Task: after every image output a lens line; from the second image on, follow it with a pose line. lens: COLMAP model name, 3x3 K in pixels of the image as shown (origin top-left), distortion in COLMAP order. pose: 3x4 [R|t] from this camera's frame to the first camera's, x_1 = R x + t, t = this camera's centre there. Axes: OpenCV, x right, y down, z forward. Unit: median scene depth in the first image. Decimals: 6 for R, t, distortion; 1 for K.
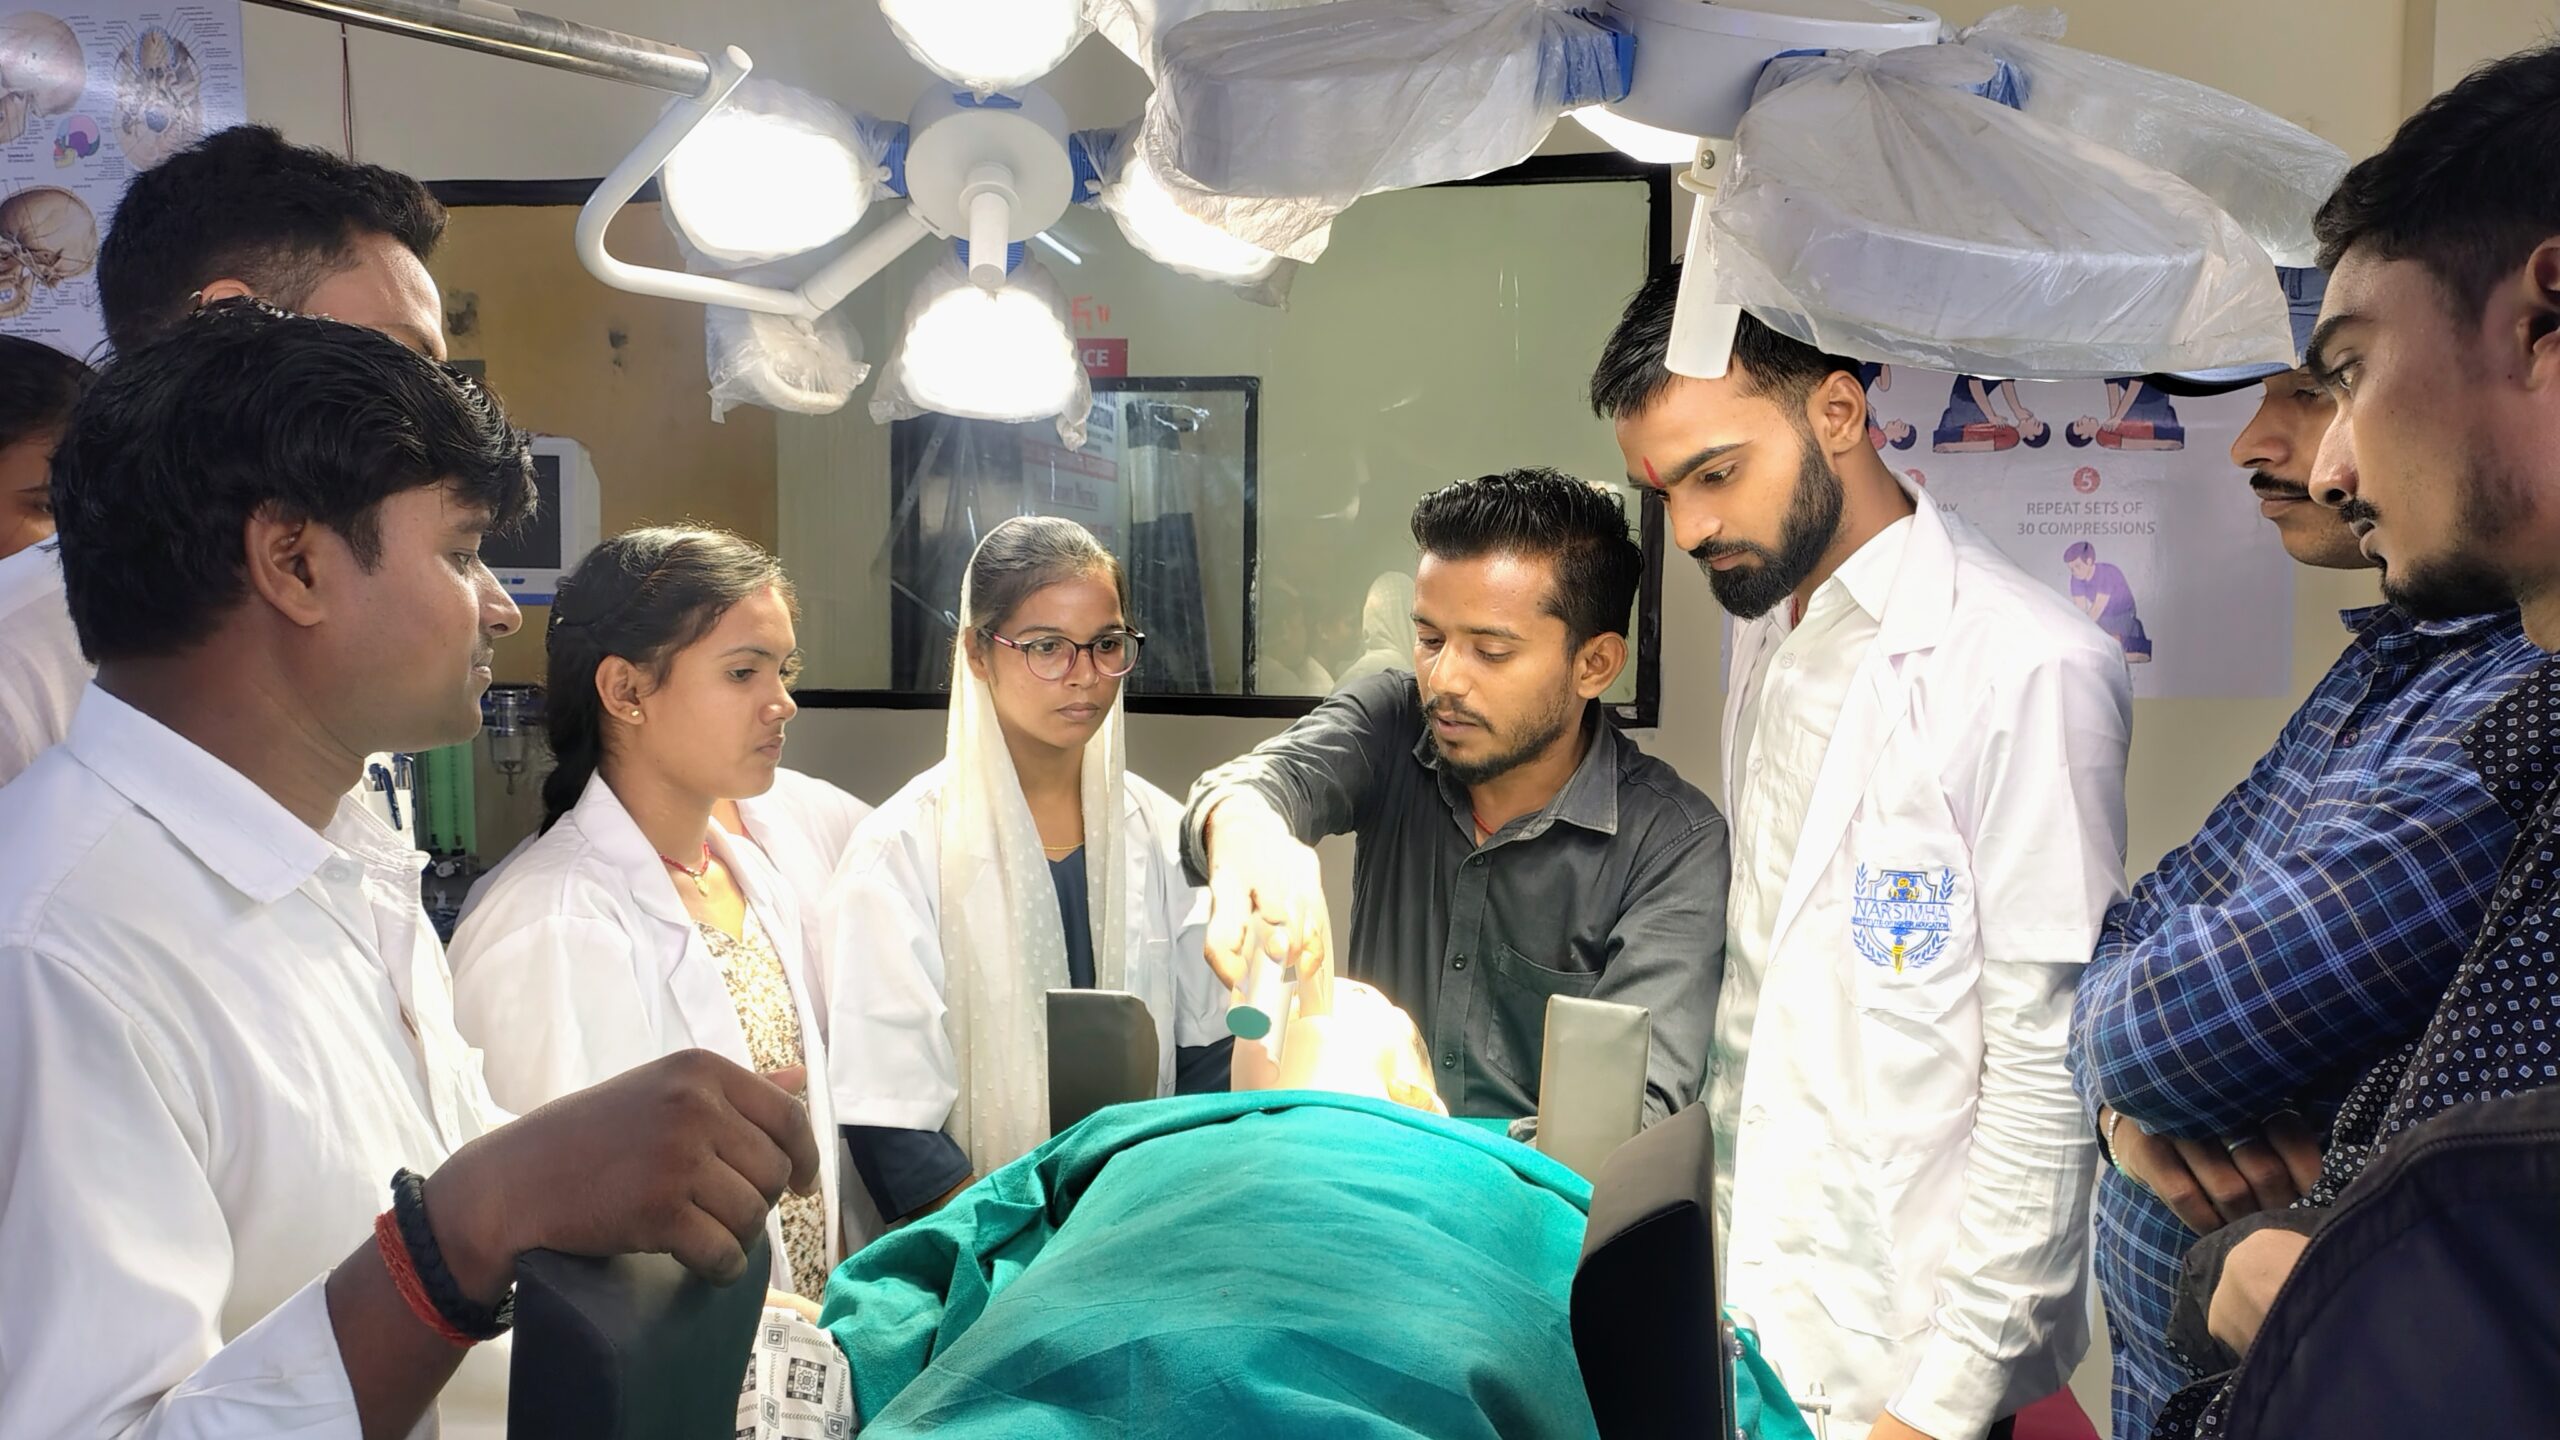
lens RADIAL K [[1967.2, 0, 1257.7], [0, 1967.2, 712.0], [0, 0, 1]] dist [0.067140, -0.066333]
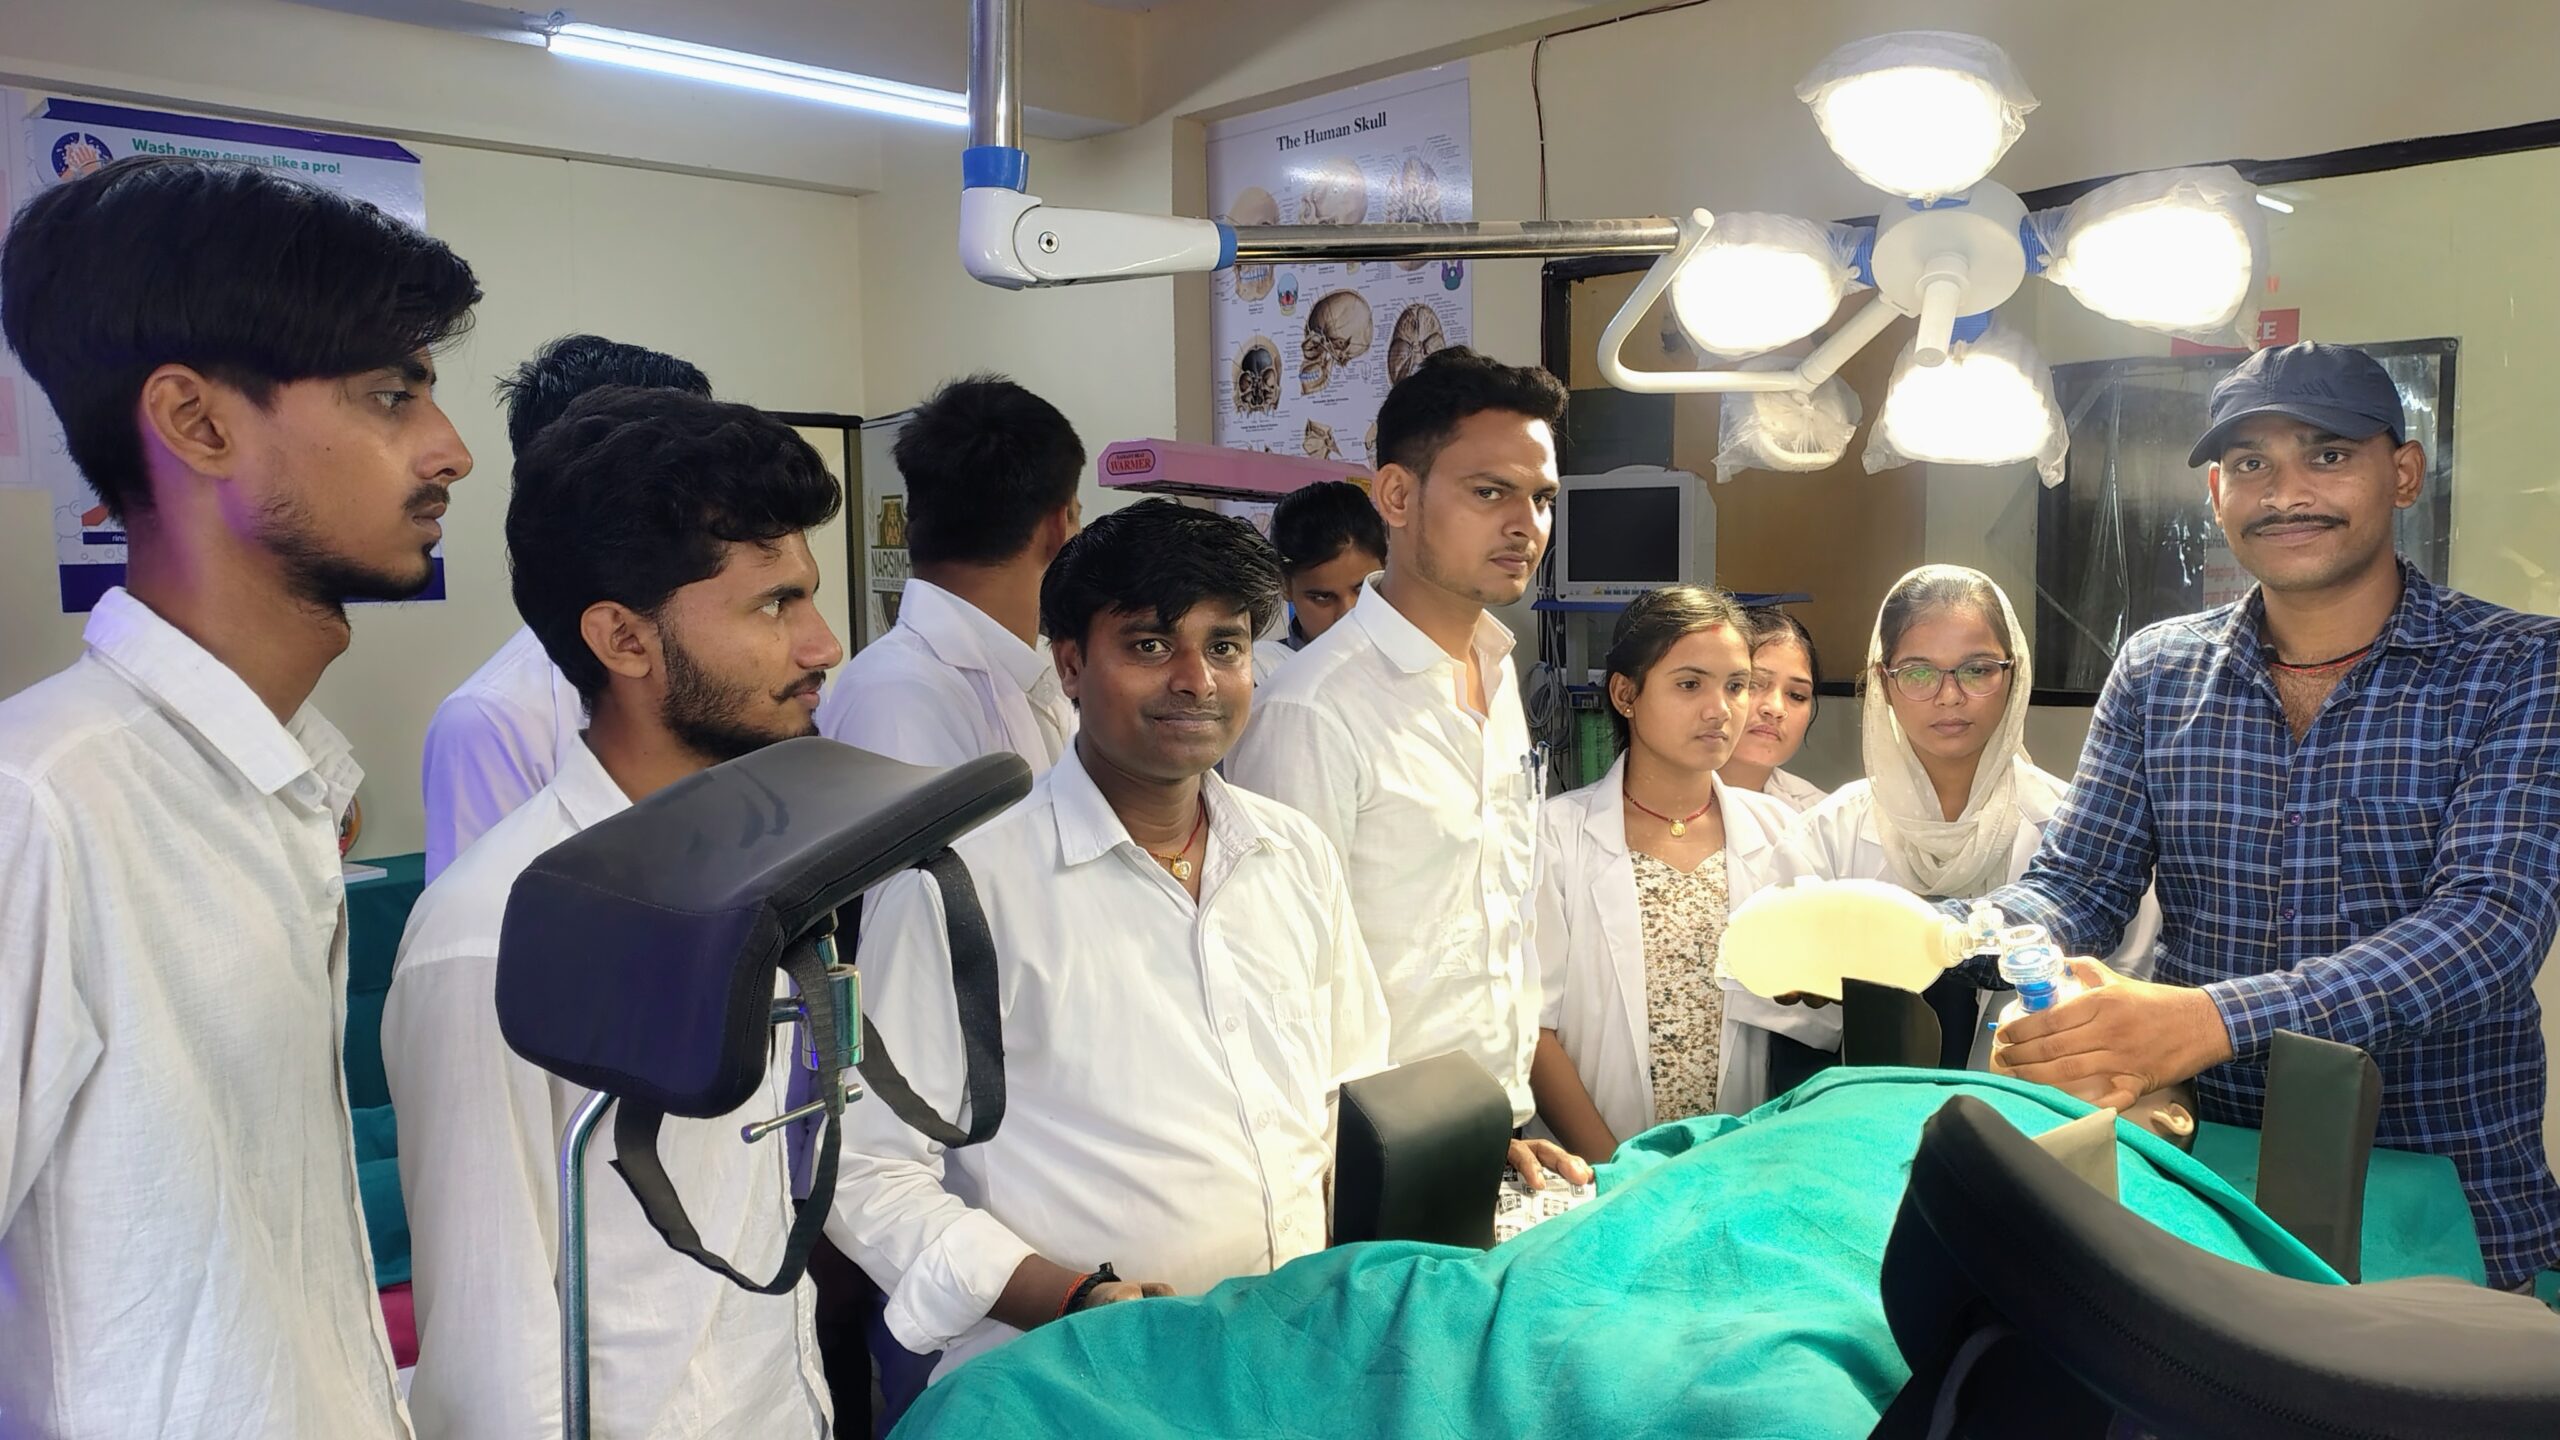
lens RADIAL K [[1967.2, 0, 1271.8], [0, 1967.2, 730.3], [0, 0, 1]] dist [0.067140, -0.066333]
pose [[0.815221, 0.031374, -0.578300, 0.241166], [-0.012754, 0.999262, 0.036233, -0.039556], [0.579010, -0.022162, 0.815019, -0.190017]]
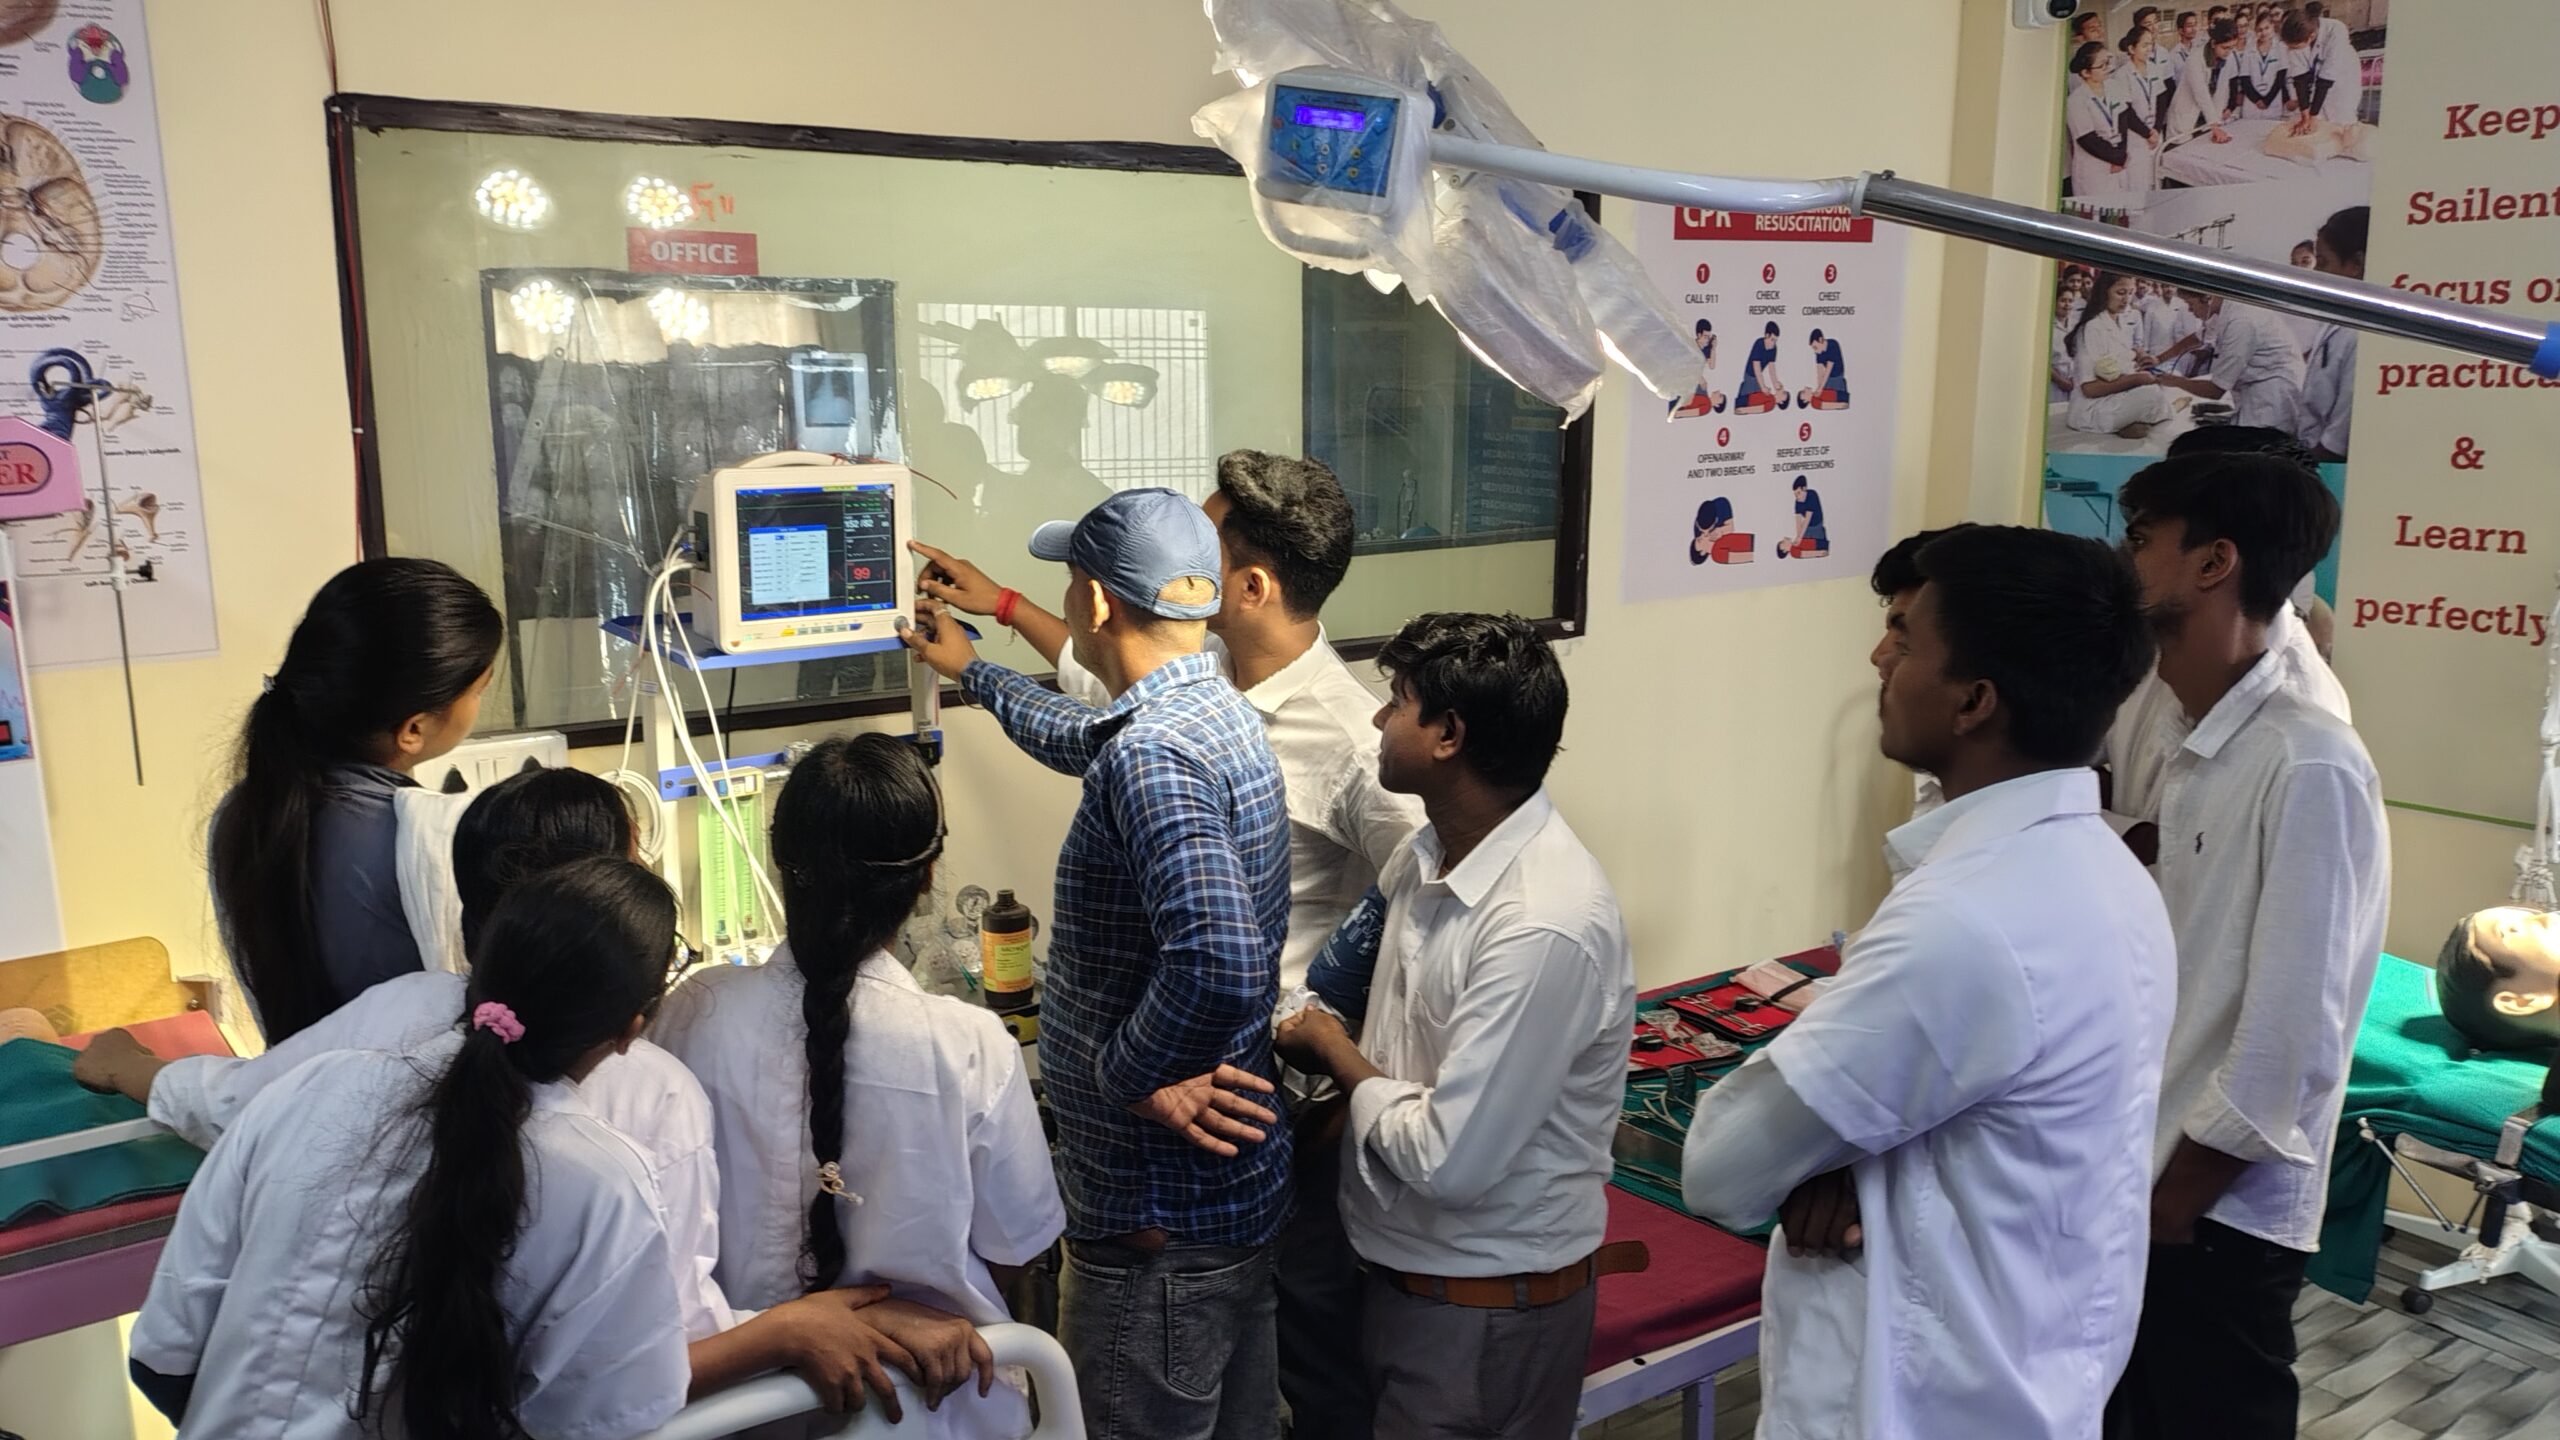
lens RADIAL K [[1967.2, 0, 1246.6], [0, 1967.2, 731.6], [0, 0, 1]] dist [0.067140, -0.066333]
pose [[0.720346, -0.150338, 0.677126, -1.486787], [0.047701, 0.984654, 0.167870, -0.278261], [-0.691972, -0.088625, 0.716464, 0.422504]]
